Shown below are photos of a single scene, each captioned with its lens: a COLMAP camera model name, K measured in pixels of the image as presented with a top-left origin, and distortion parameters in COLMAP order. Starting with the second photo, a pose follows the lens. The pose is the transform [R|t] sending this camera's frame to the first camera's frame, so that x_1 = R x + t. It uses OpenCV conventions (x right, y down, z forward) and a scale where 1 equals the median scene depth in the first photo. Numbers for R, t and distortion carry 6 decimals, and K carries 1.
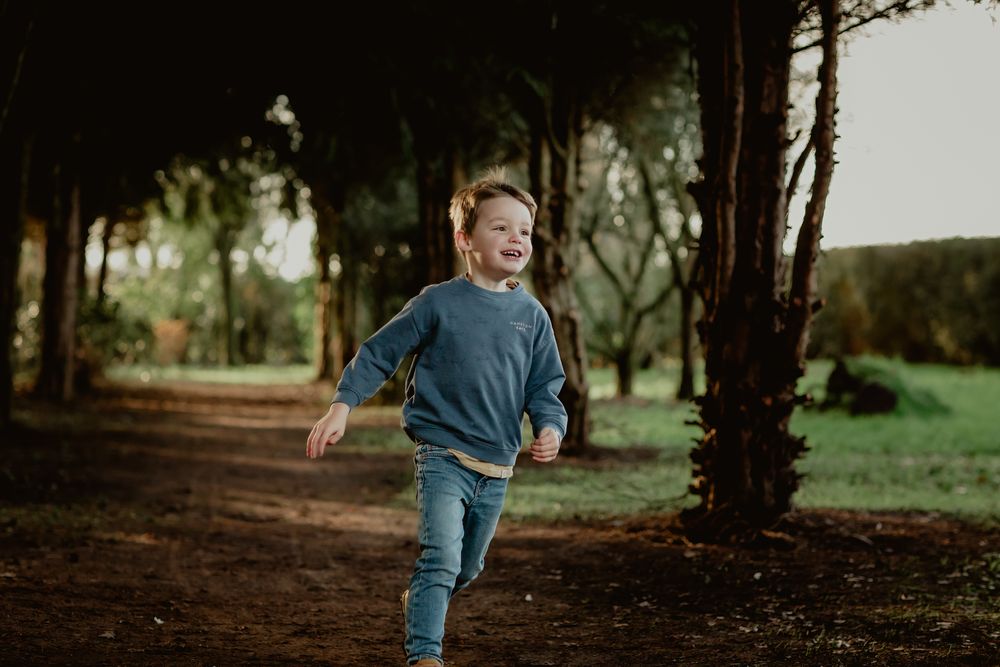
lens RADIAL K [[2400.8, 0, 500.0], [0, 2400.8, 333.5], [0, 0, 1]] dist [0.134519, -0.375121]
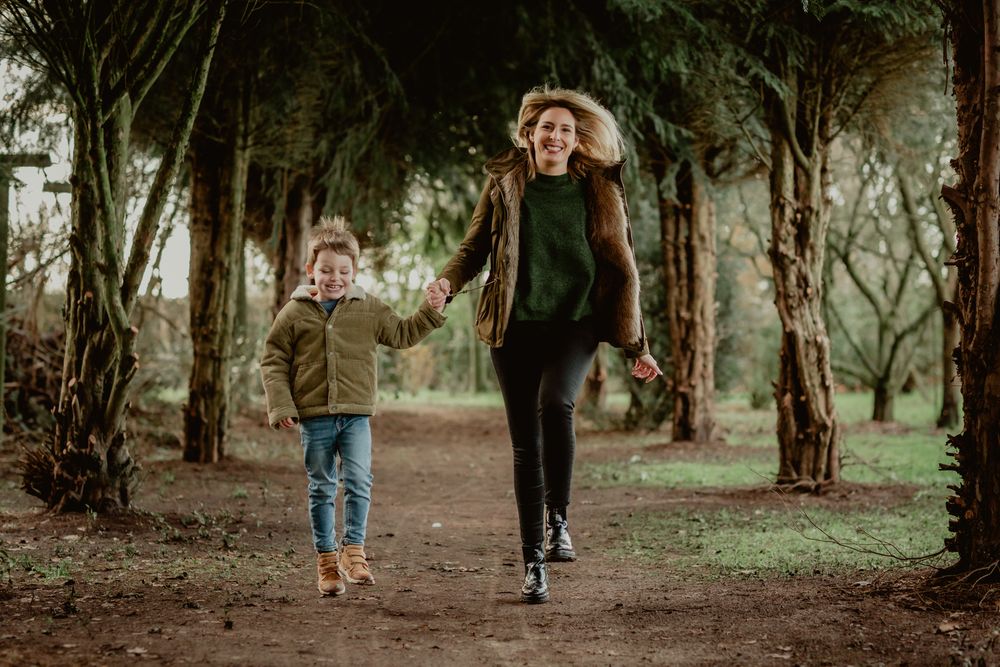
lens RADIAL K [[2375.8, 0, 500.0], [0, 2375.8, 333.5], [0, 0, 1]] dist [0.018564, 0.199680]
pose [[0.993898, -0.005715, -0.110159, 0.014725], [0.004717, 0.999945, -0.009317, -0.003439], [0.110206, 0.008741, 0.993870, 0.142330]]
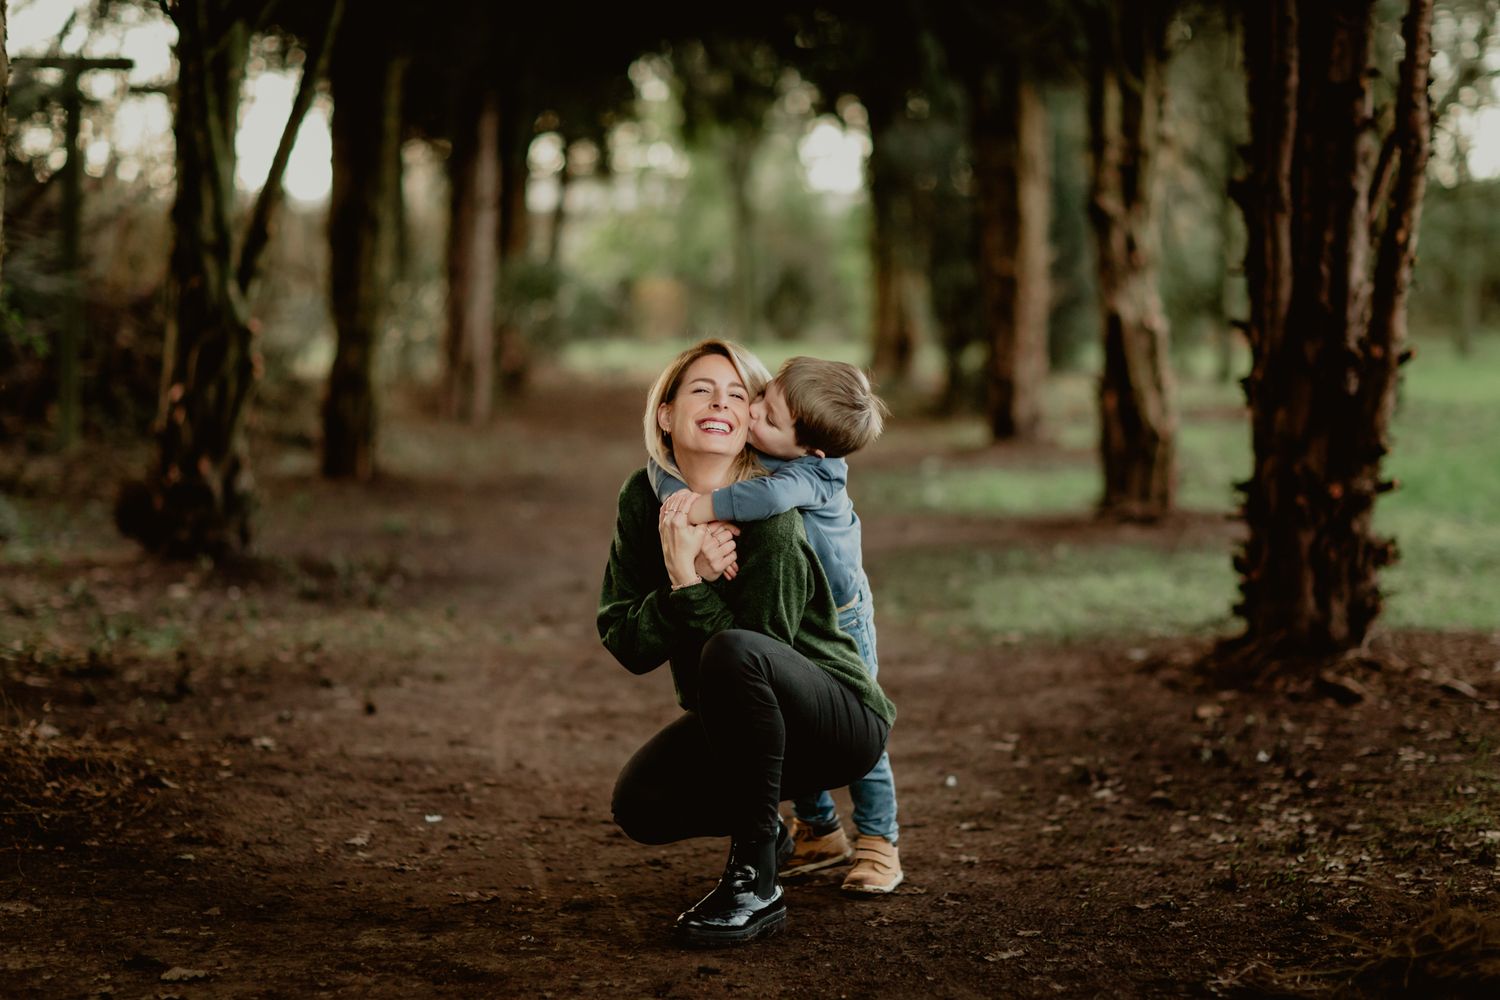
lens RADIAL K [[3601.2, 0, 750.0], [0, 3601.2, 500.0], [0, 0, 1]] dist [0.134519, -0.375121]
pose [[0.992036, 0.000834, -0.125956, 0.073345], [0.007414, 0.997857, 0.065007, -0.039484], [0.125740, -0.065423, 0.989904, -0.078456]]
